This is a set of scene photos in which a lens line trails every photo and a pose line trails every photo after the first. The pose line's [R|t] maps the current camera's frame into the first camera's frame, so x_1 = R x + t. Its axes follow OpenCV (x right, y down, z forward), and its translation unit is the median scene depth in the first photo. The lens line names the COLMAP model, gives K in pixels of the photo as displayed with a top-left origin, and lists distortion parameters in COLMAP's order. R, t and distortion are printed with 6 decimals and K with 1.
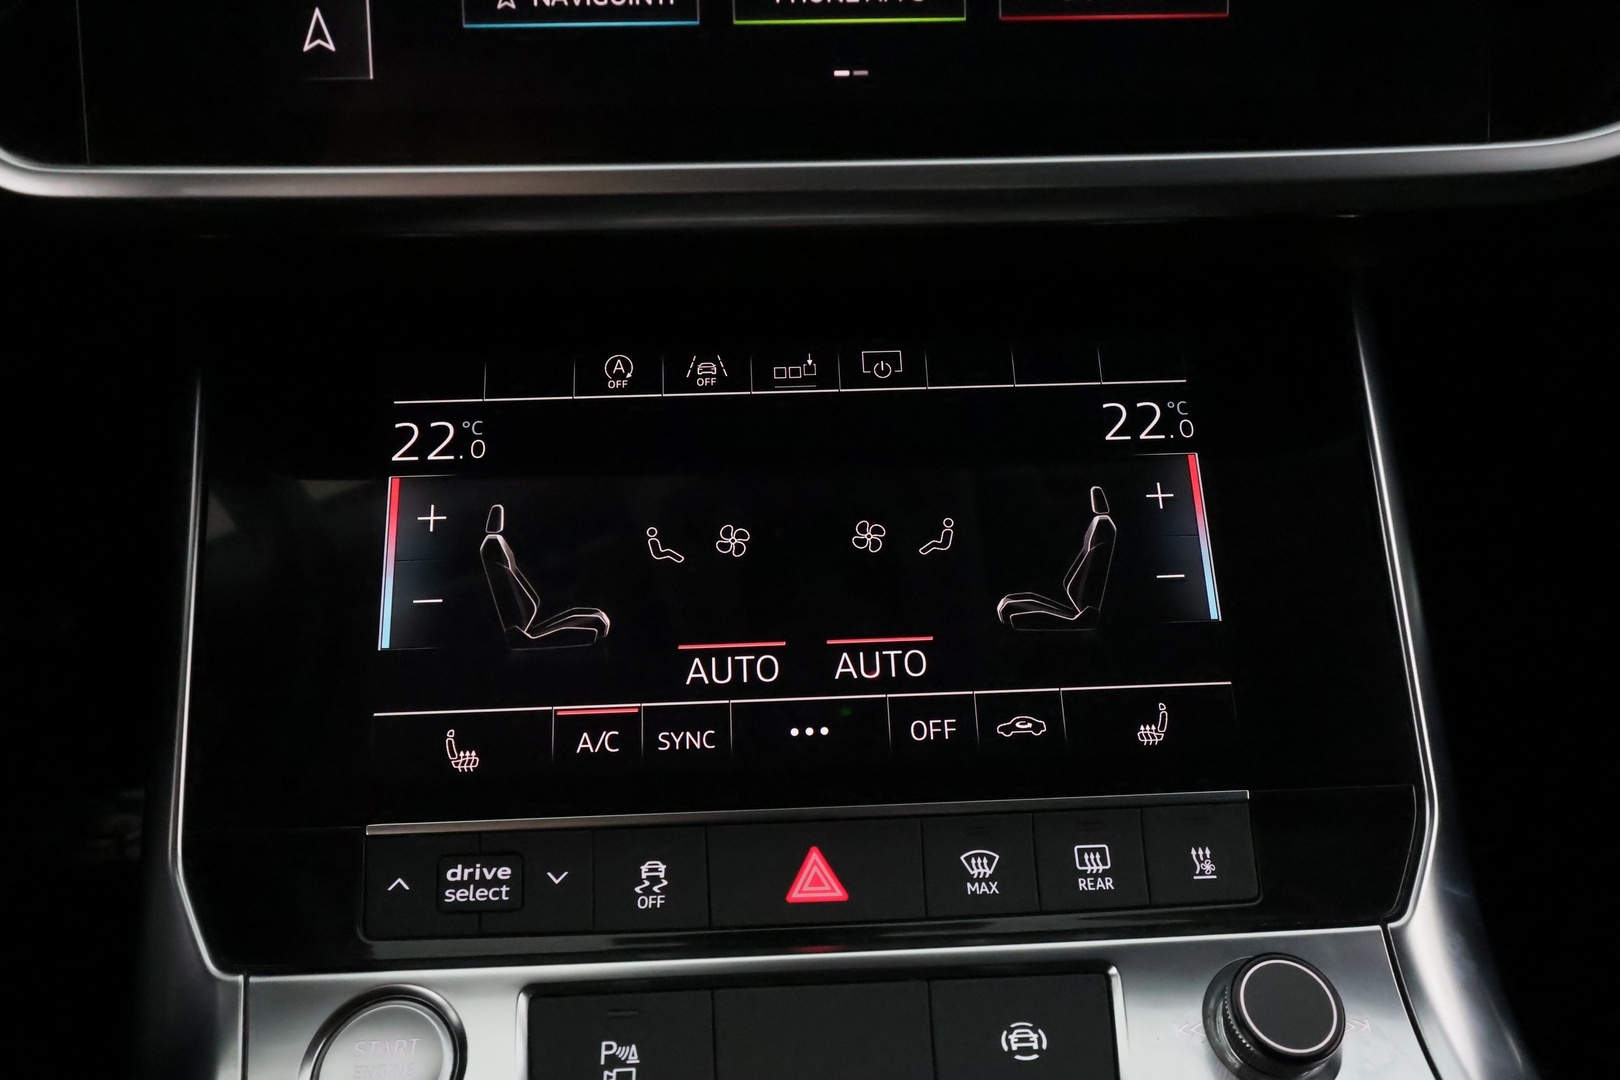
lens RADIAL K [[1279.4, 0, 804.8], [0, 1279.4, 537.1], [0, 0, 1]] dist [-0.000251, 0.002968]
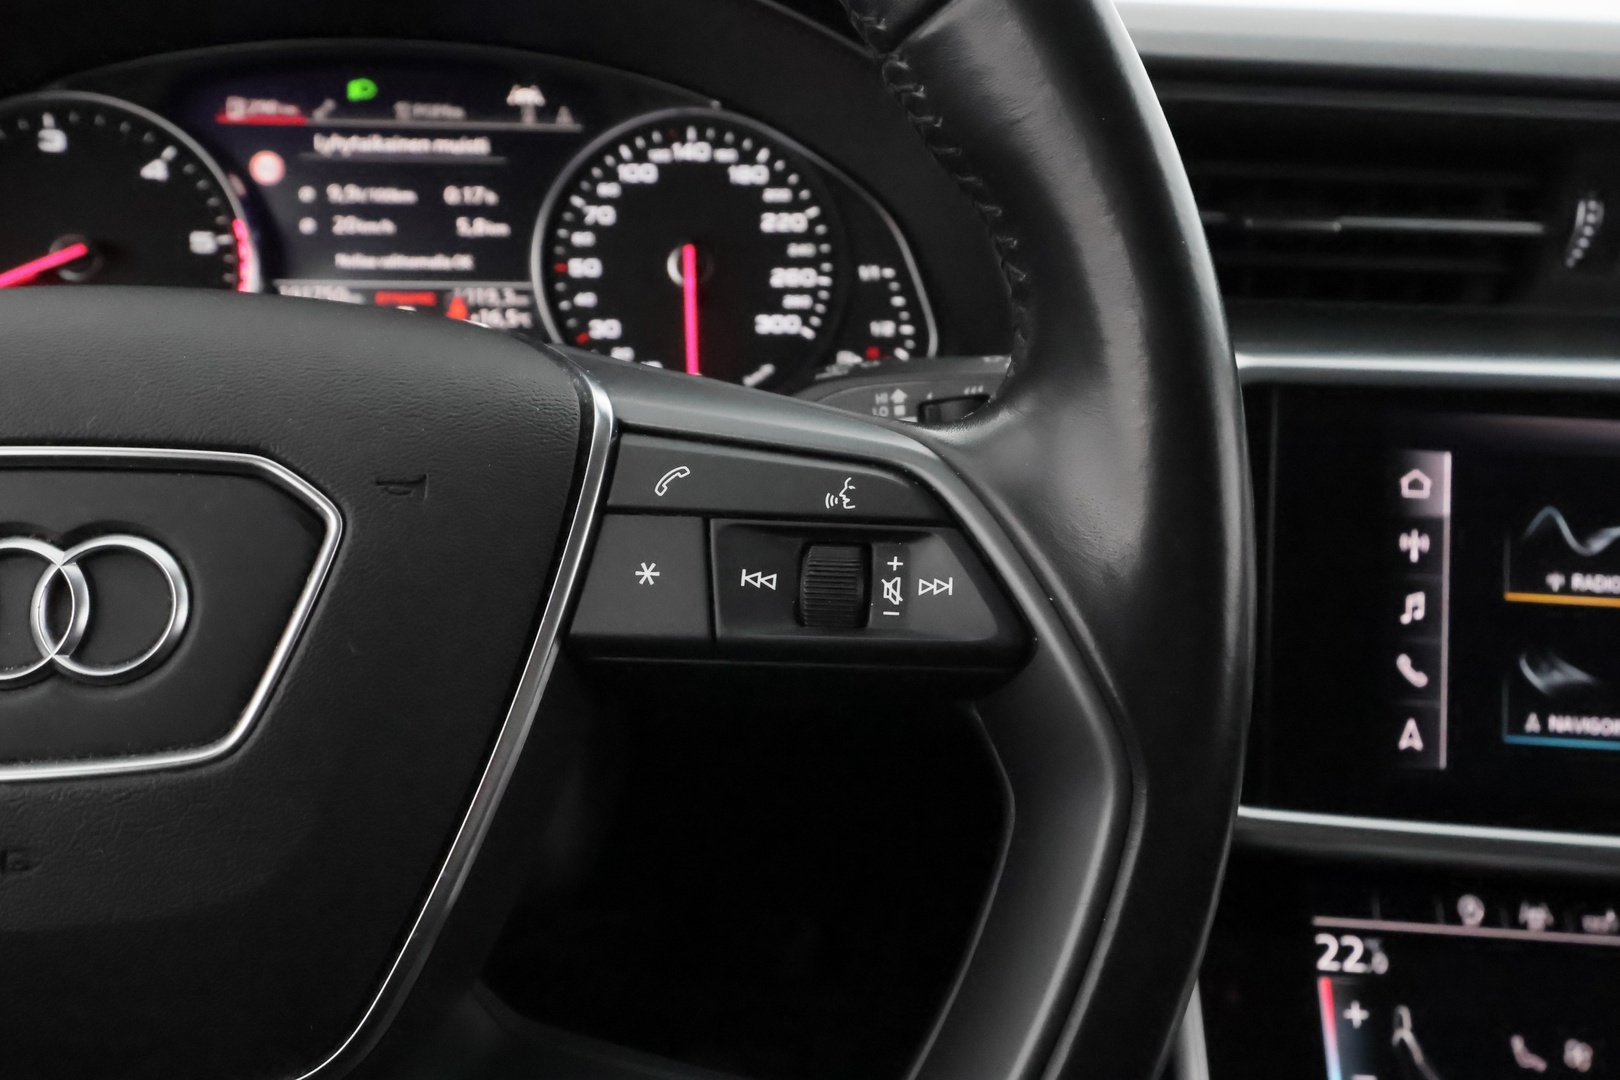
lens RADIAL K [[1279.4, 0, 804.8], [0, 1279.4, 537.1], [0, 0, 1]] dist [-0.000251, 0.002968]
pose [[0.991969, 0.075210, -0.101691, -0.765424], [-0.090799, 0.983162, -0.158579, -0.245932], [0.088052, 0.166539, 0.982096, -0.521676]]
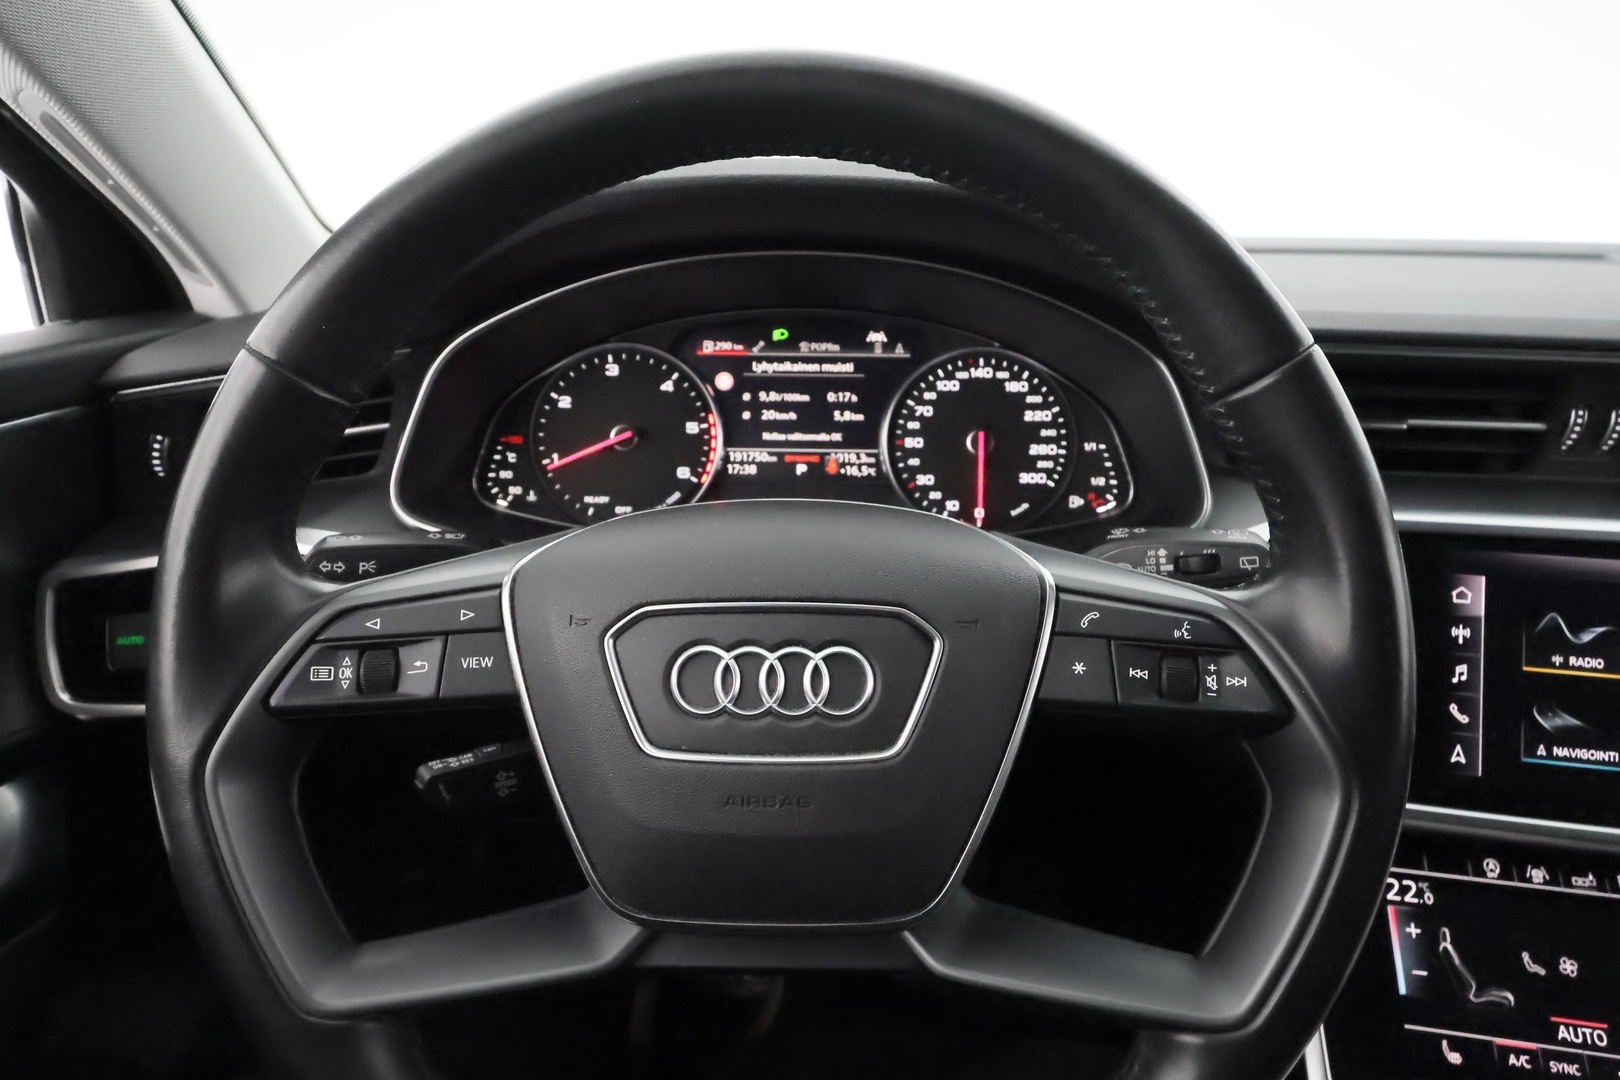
lens RADIAL K [[938.0, 0, 804.5], [0, 938.0, 538.9], [0, 0, 1]] dist [-0.000199, 0.001897]
pose [[0.972265, 0.093067, -0.214569, -0.992630], [-0.130493, 0.977207, -0.167443, -0.257996], [0.194095, 0.190799, 0.962249, -0.866807]]
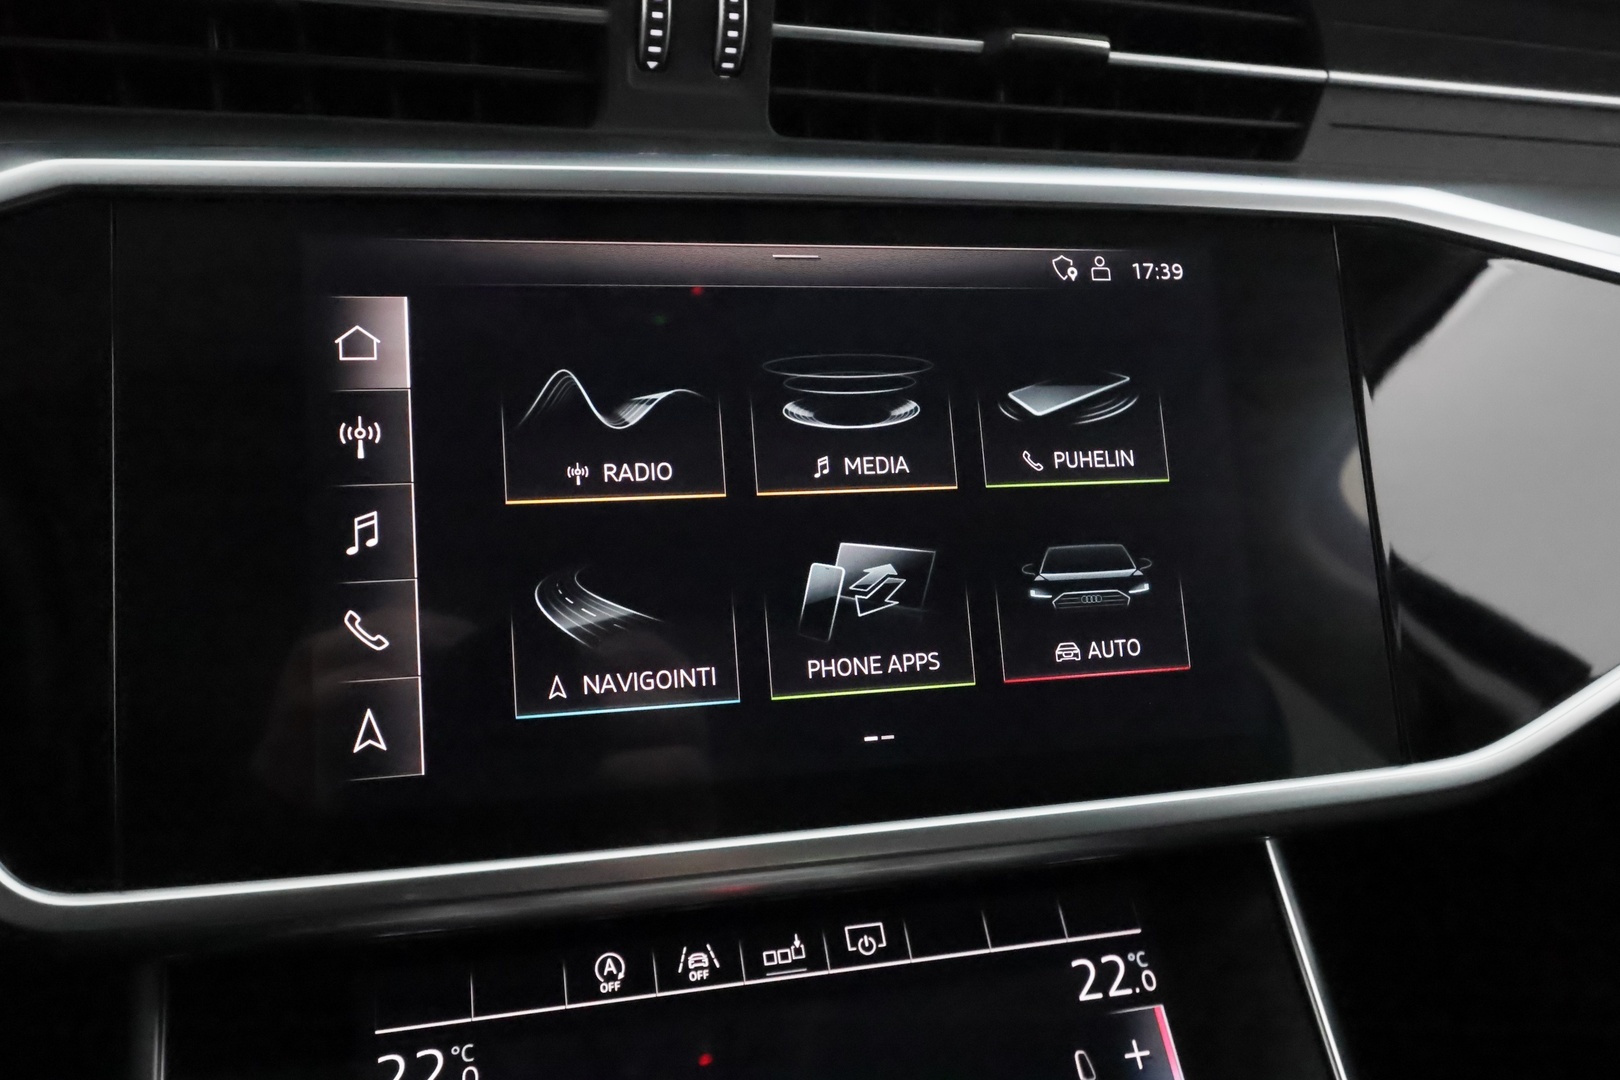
lens RADIAL K [[1277.3, 0, 810.0], [0, 1277.3, 540.0], [0, 0, 1]] dist [0.006613, -0.010146]
pose [[0.979254, -0.023324, 0.201288, -0.186172], [0.065944, 0.975962, -0.207723, -0.241448], [-0.191604, 0.216688, 0.957253, -0.048952]]
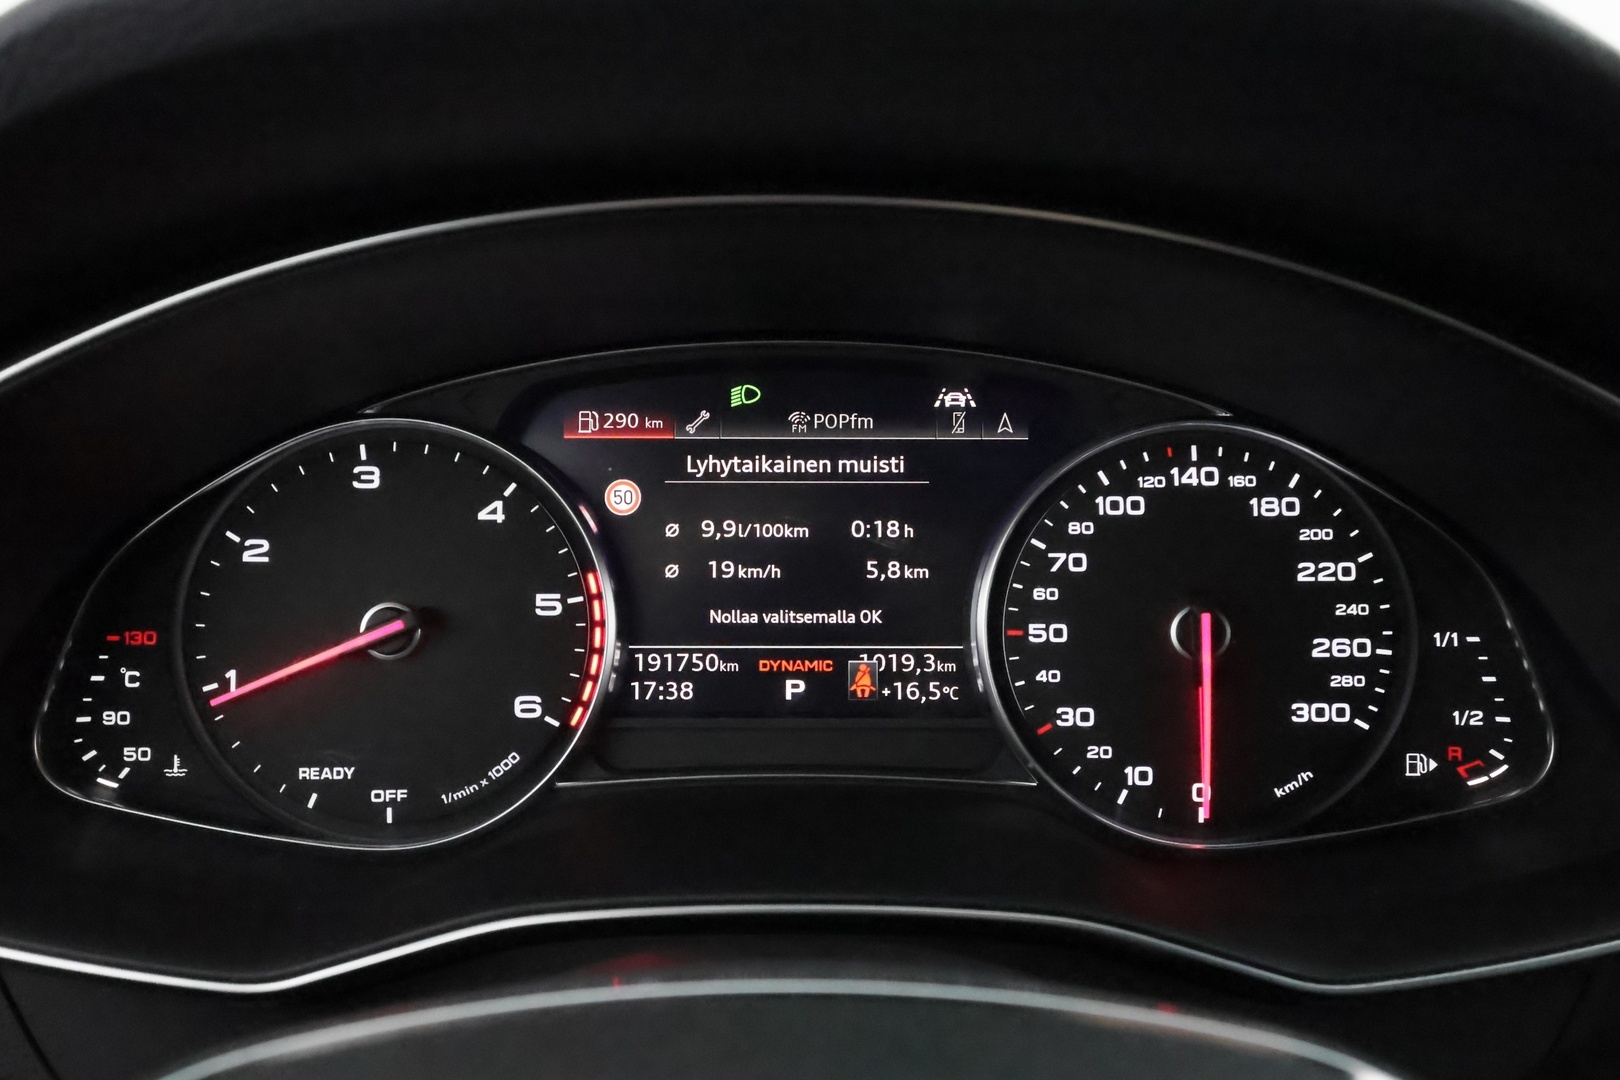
lens RADIAL K [[1279.4, 0, 804.8], [0, 1279.4, 537.1], [0, 0, 1]] dist [-0.000251, 0.002968]
pose [[0.977497, 0.062944, -0.201338, -1.177614], [-0.115036, 0.959095, -0.258658, -0.535823], [0.176821, 0.275999, 0.944753, -0.228712]]
